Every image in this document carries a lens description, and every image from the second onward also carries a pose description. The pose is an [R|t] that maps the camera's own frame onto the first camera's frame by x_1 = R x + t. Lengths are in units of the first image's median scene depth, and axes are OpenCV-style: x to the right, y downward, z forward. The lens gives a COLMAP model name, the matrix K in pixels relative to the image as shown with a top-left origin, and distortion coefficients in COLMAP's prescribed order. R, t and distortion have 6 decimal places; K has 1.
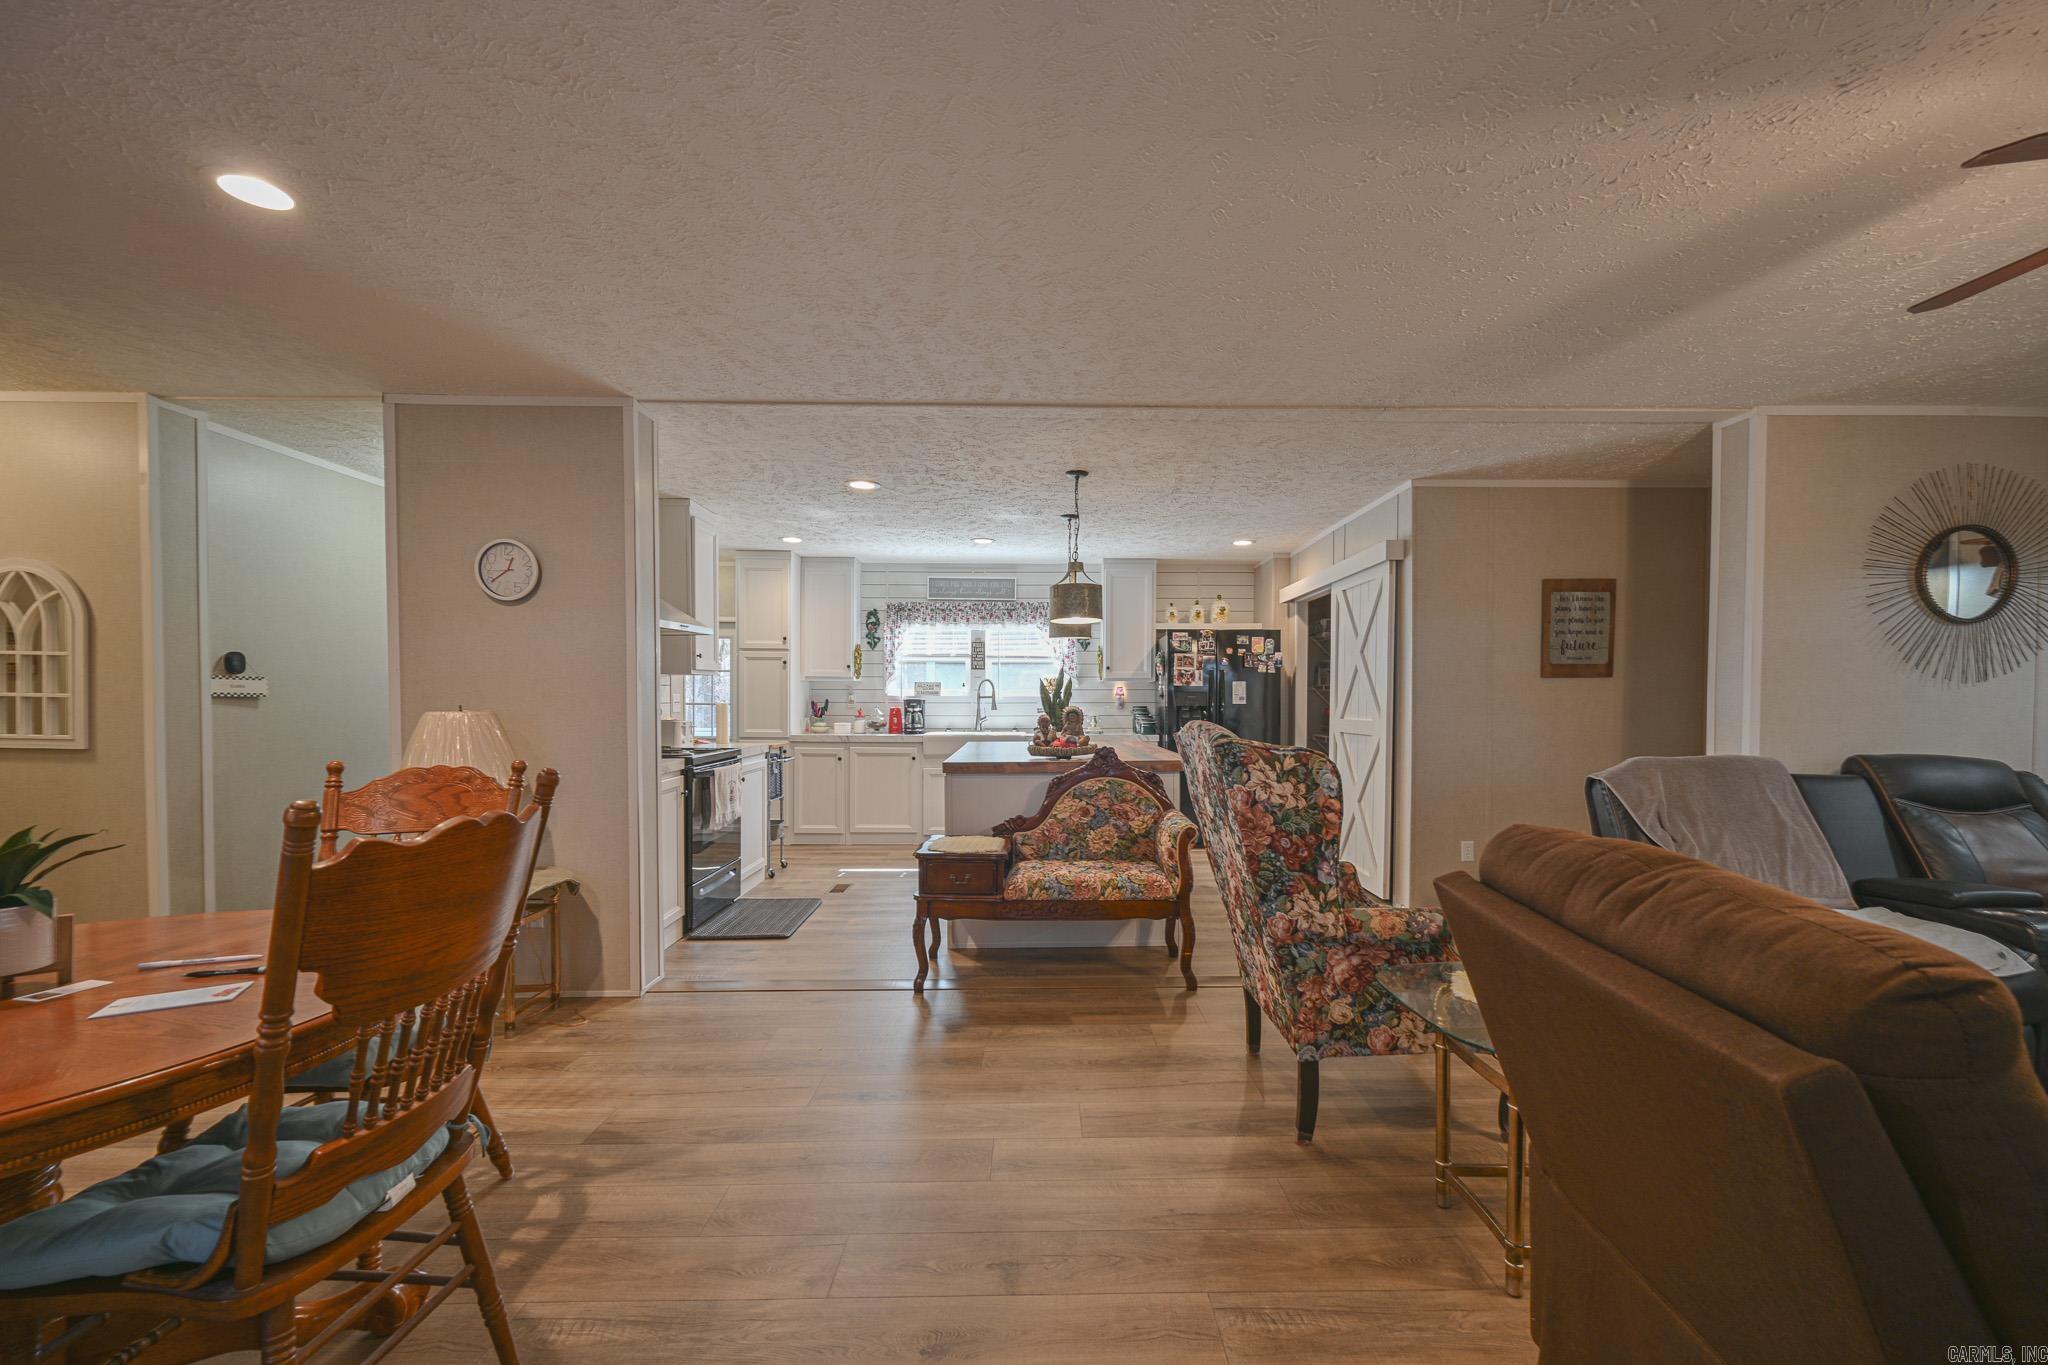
lens RADIAL K [[816.8, 0, 1046.2], [0, 816.8, 714.9], [0, 0, 1]] dist [-0.005139, 0.000682]
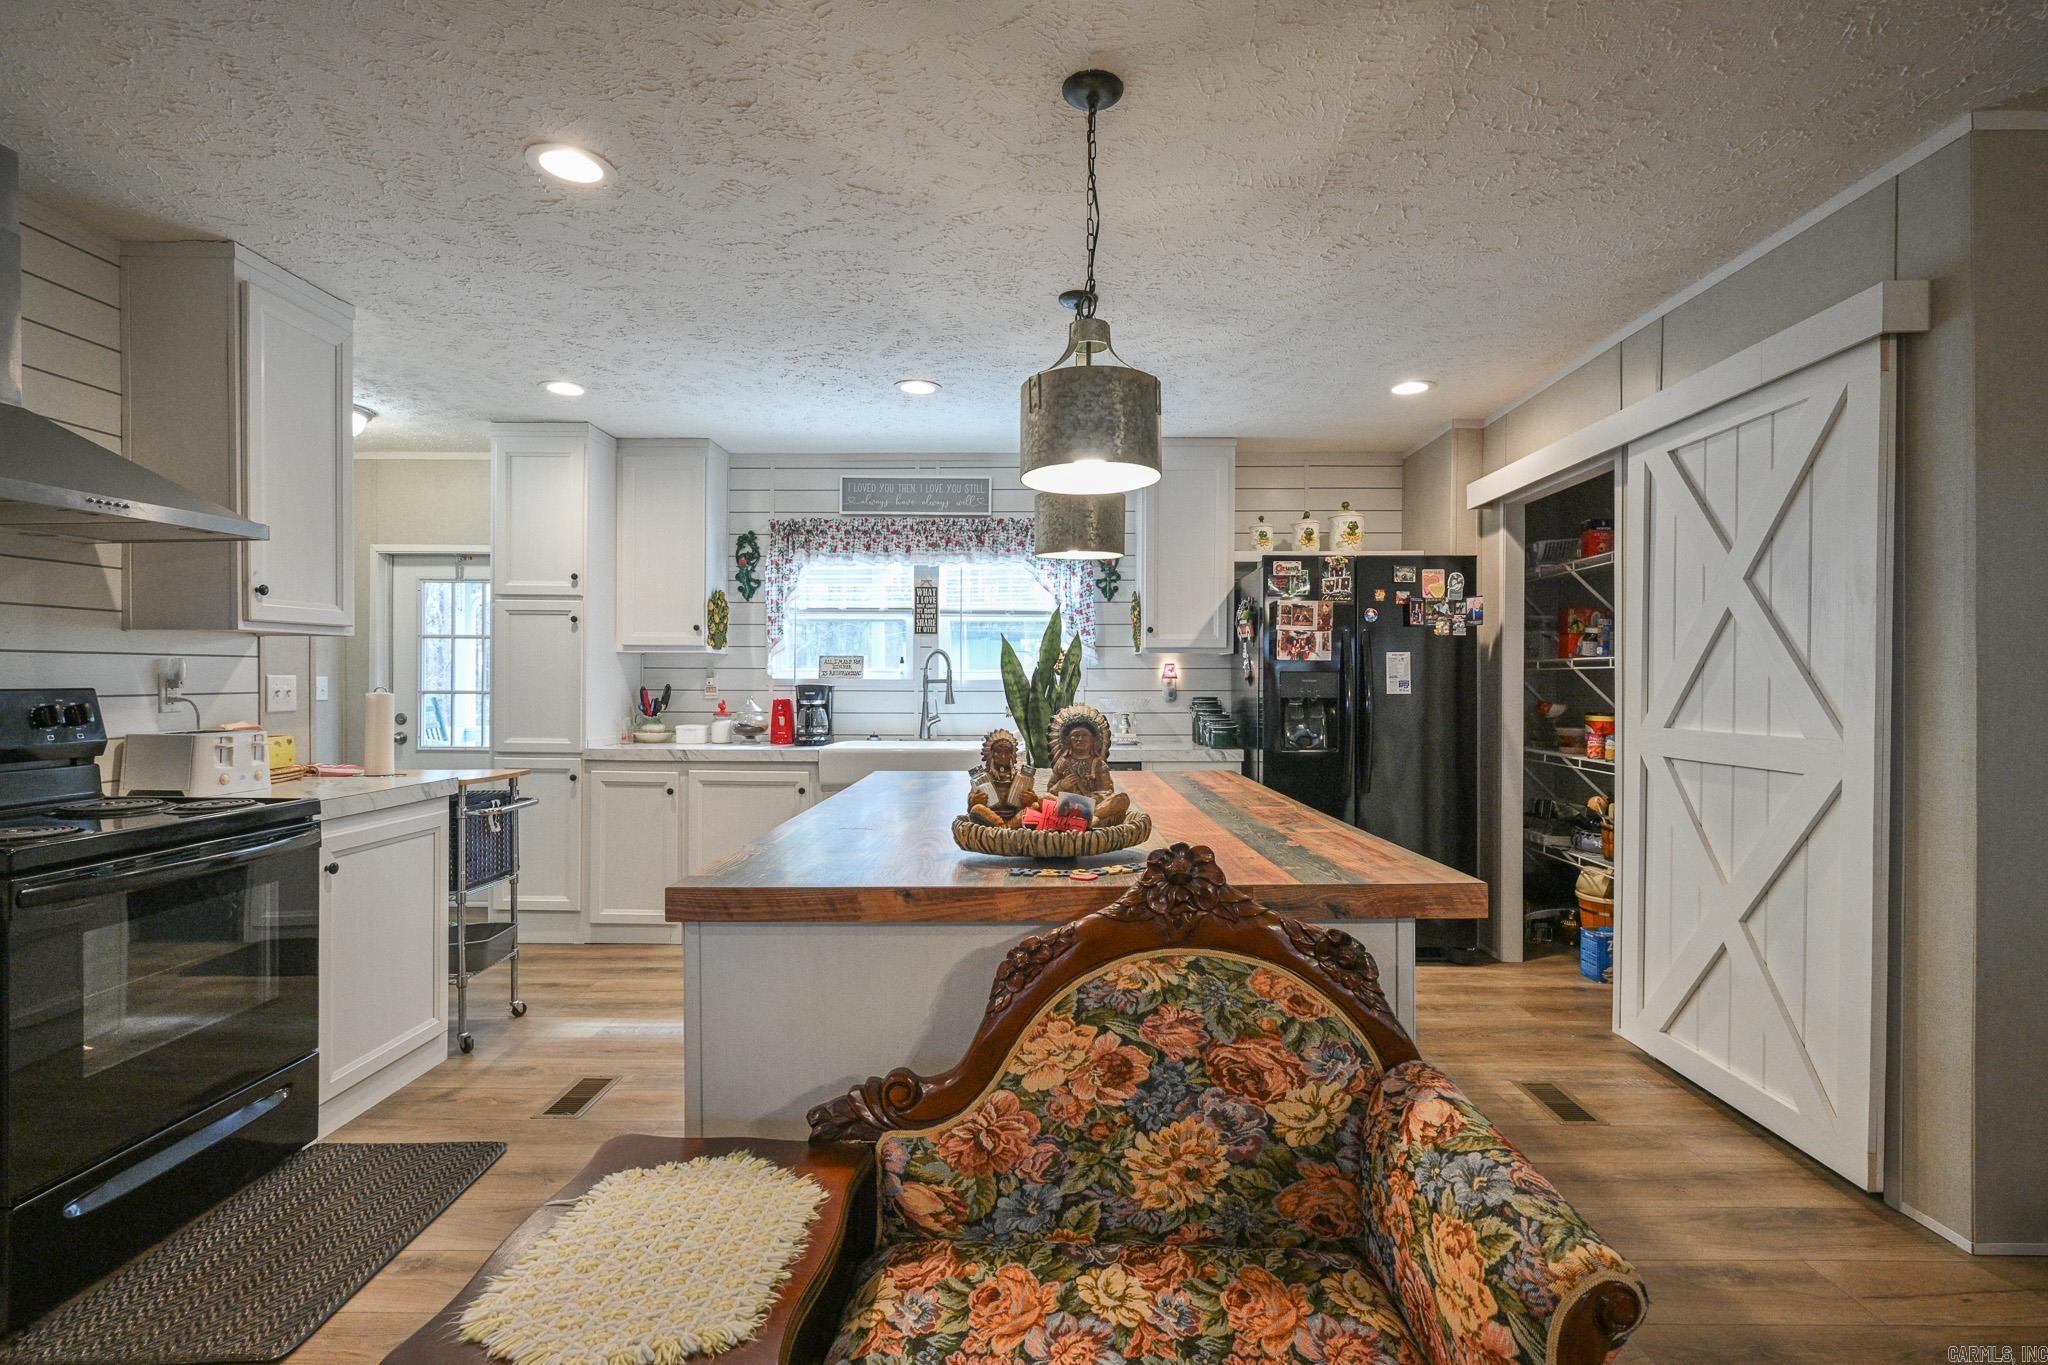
lens RADIAL K [[1091.8, 0, 1017.1], [0, 1091.8, 680.1], [0, 0, 1]] dist [0.002651, 0.000744]
pose [[0.999387, 0.000385, -0.035010, 0.011545], [-0.001173, 0.999747, -0.022479, -0.006125], [0.034993, 0.022506, 0.999134, 0.276757]]
